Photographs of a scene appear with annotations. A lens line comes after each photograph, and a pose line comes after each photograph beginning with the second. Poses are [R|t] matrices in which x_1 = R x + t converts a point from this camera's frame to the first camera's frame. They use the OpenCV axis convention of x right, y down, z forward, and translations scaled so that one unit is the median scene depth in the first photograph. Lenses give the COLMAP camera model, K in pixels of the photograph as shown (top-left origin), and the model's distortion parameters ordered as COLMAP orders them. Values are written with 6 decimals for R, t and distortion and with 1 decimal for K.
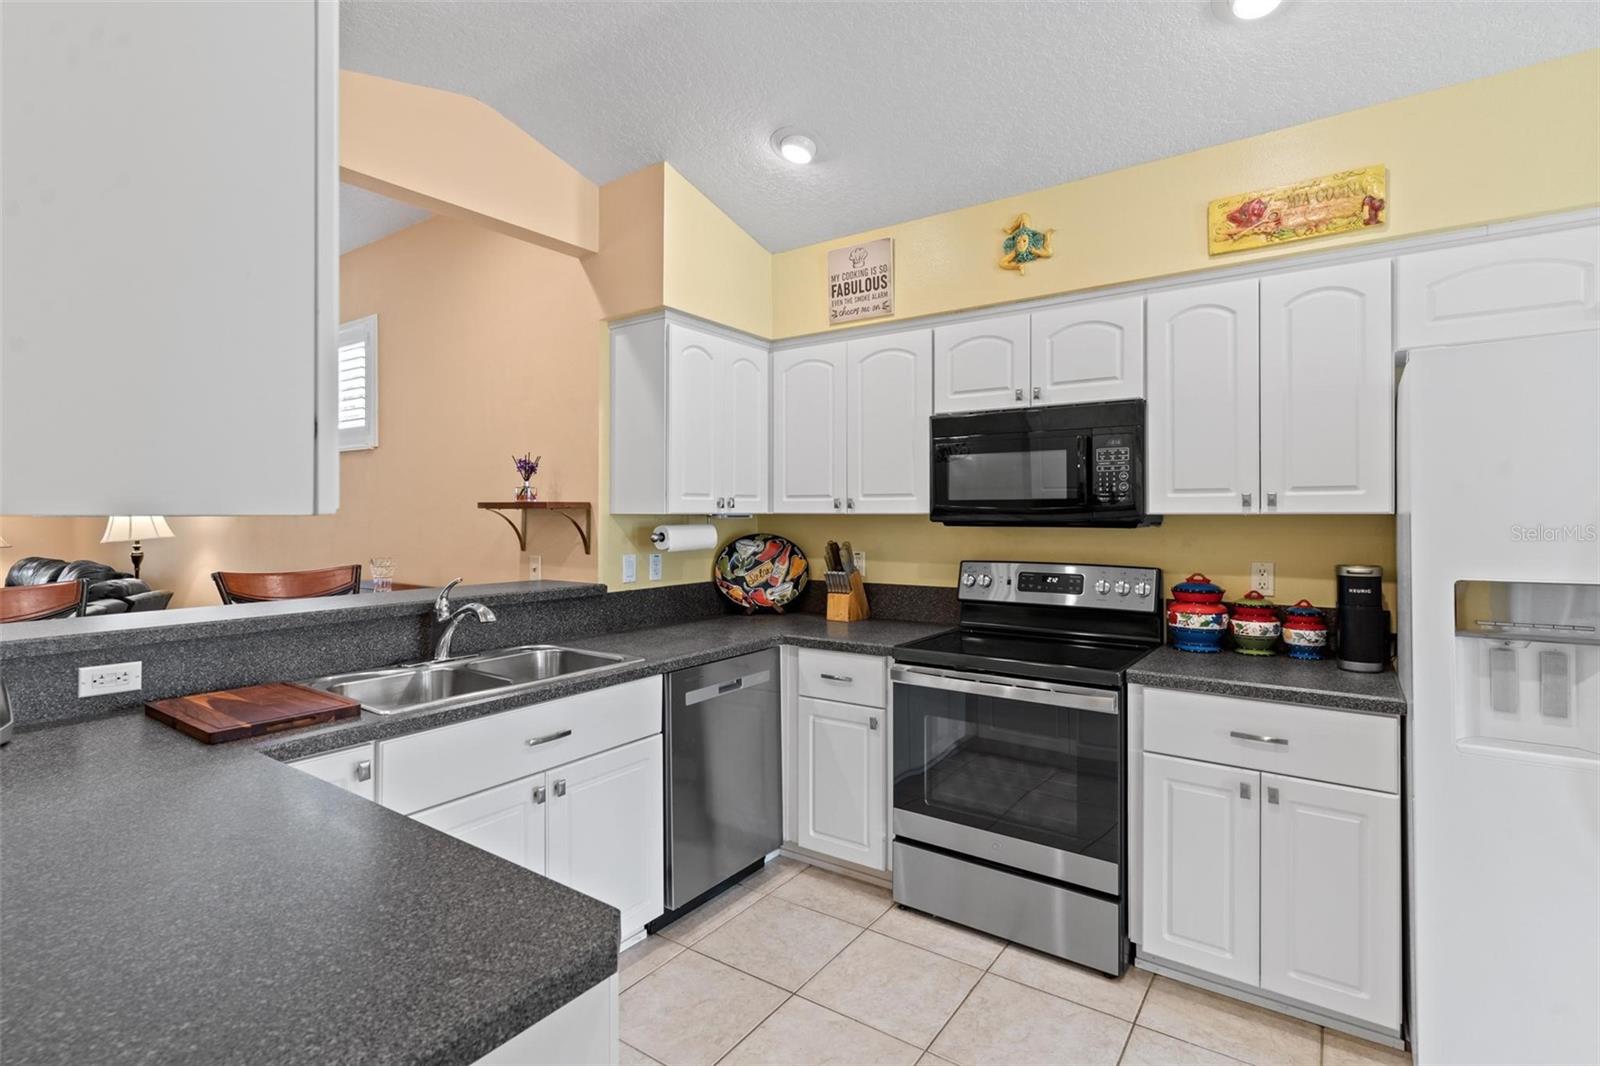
lens RADIAL K [[772.4, 0, 795.8], [0, 772.4, 511.0], [0, 0, 1]] dist [-0.000298, -0.001658]
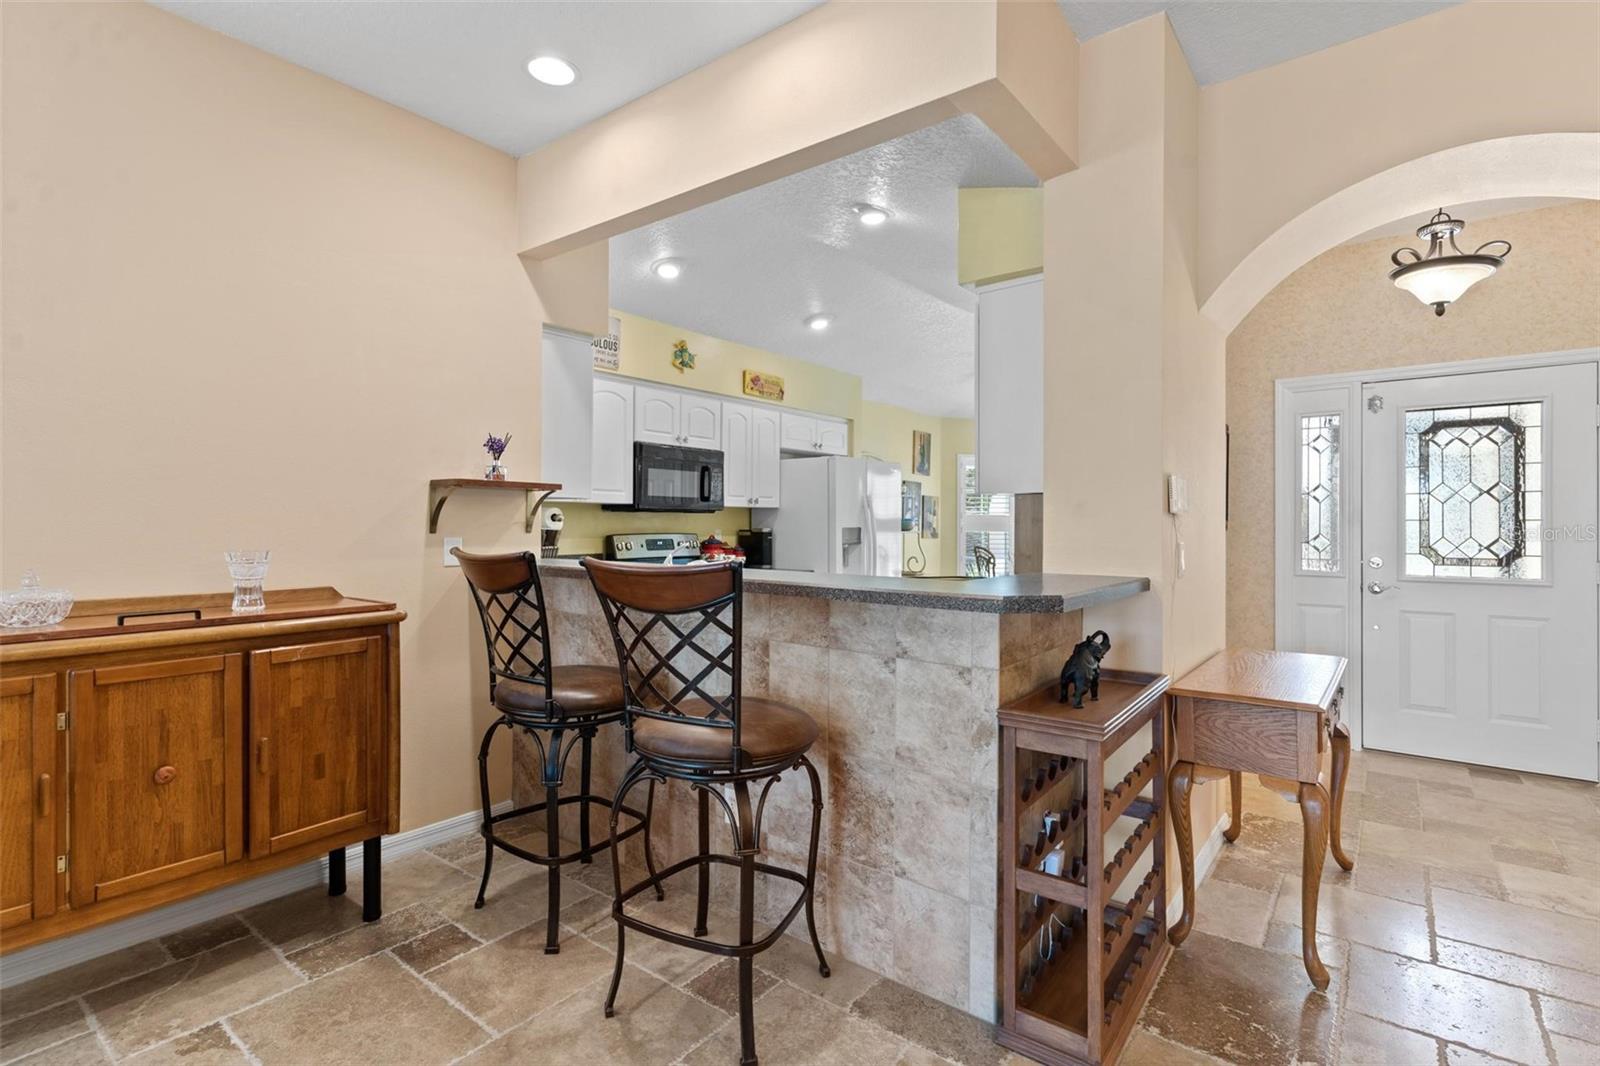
lens RADIAL K [[772.4, 0, 796.7], [0, 772.4, 522.8], [0, 0, 1]] dist [-0.000298, -0.001658]
pose [[0.044478, 0.000960, 0.999010, -1.614570], [-0.006491, 0.999979, -0.000672, 0.048451], [-0.998989, -0.006455, 0.044484, 0.695403]]
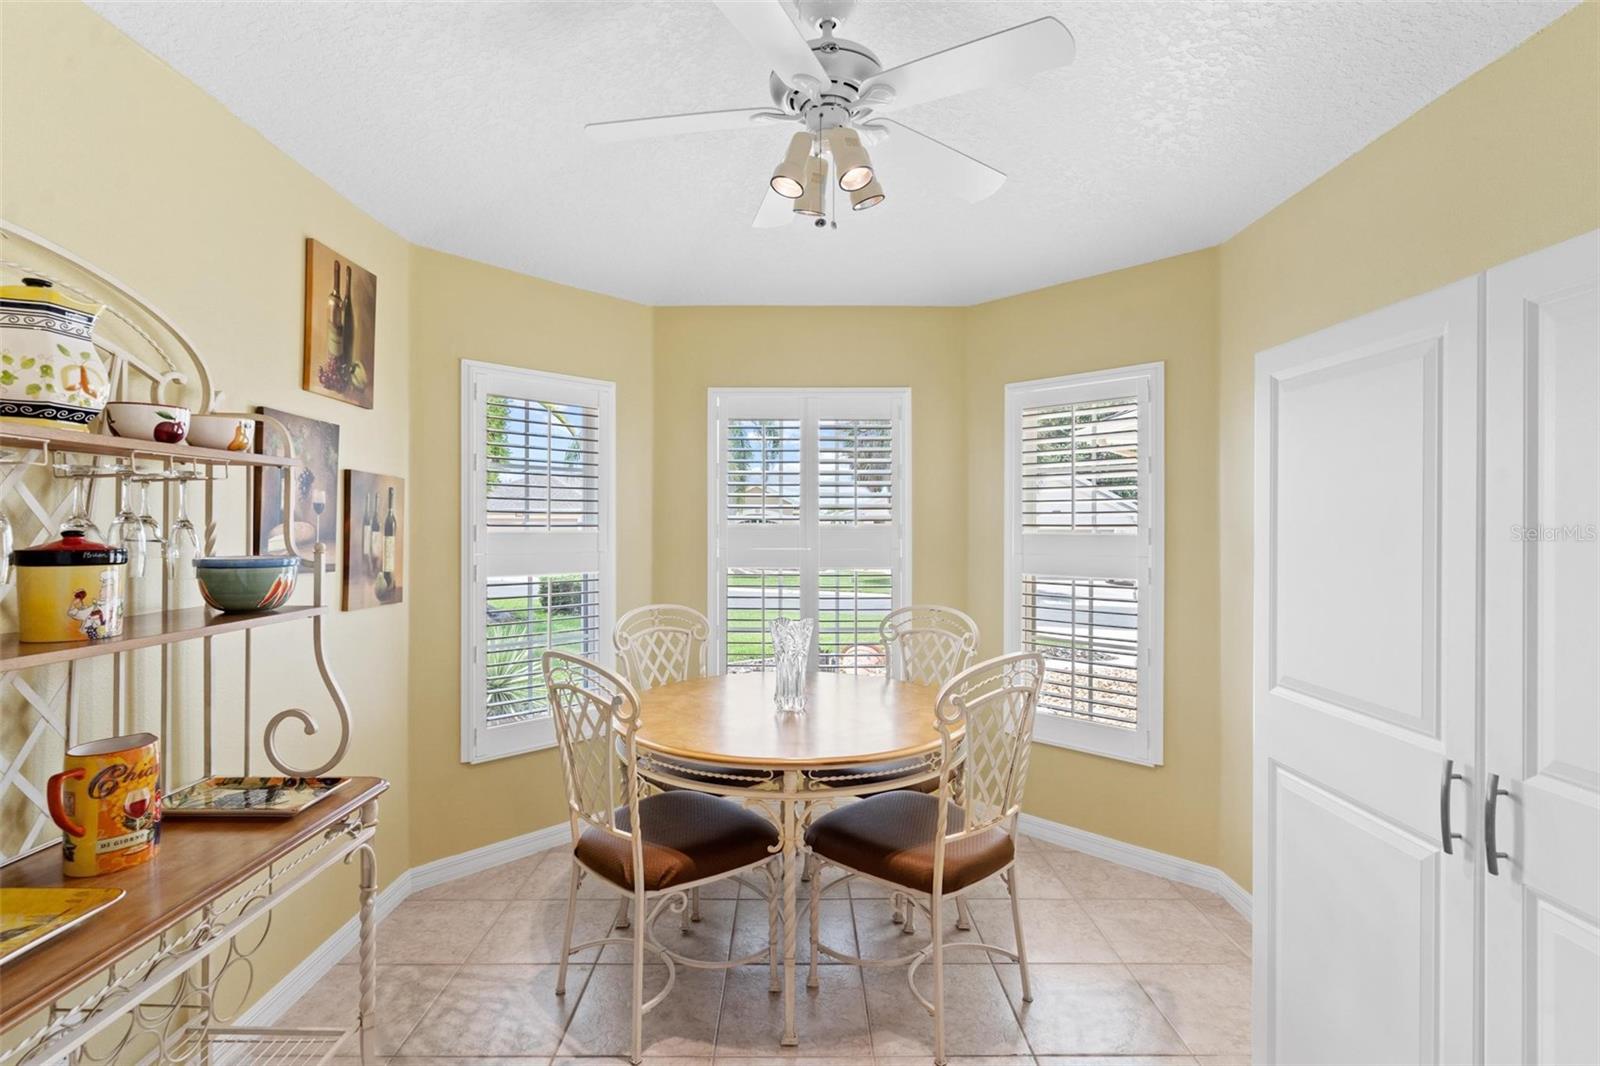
lens RADIAL K [[772.4, 0, 798.3], [0, 772.4, 524.9], [0, 0, 1]] dist [-0.000298, -0.001658]
pose [[-0.582226, 0.001256, 0.813026, 0.479093], [-0.002525, 0.999991, -0.003354, 0.000400], [-0.813023, -0.004006, -0.582218, 0.419984]]
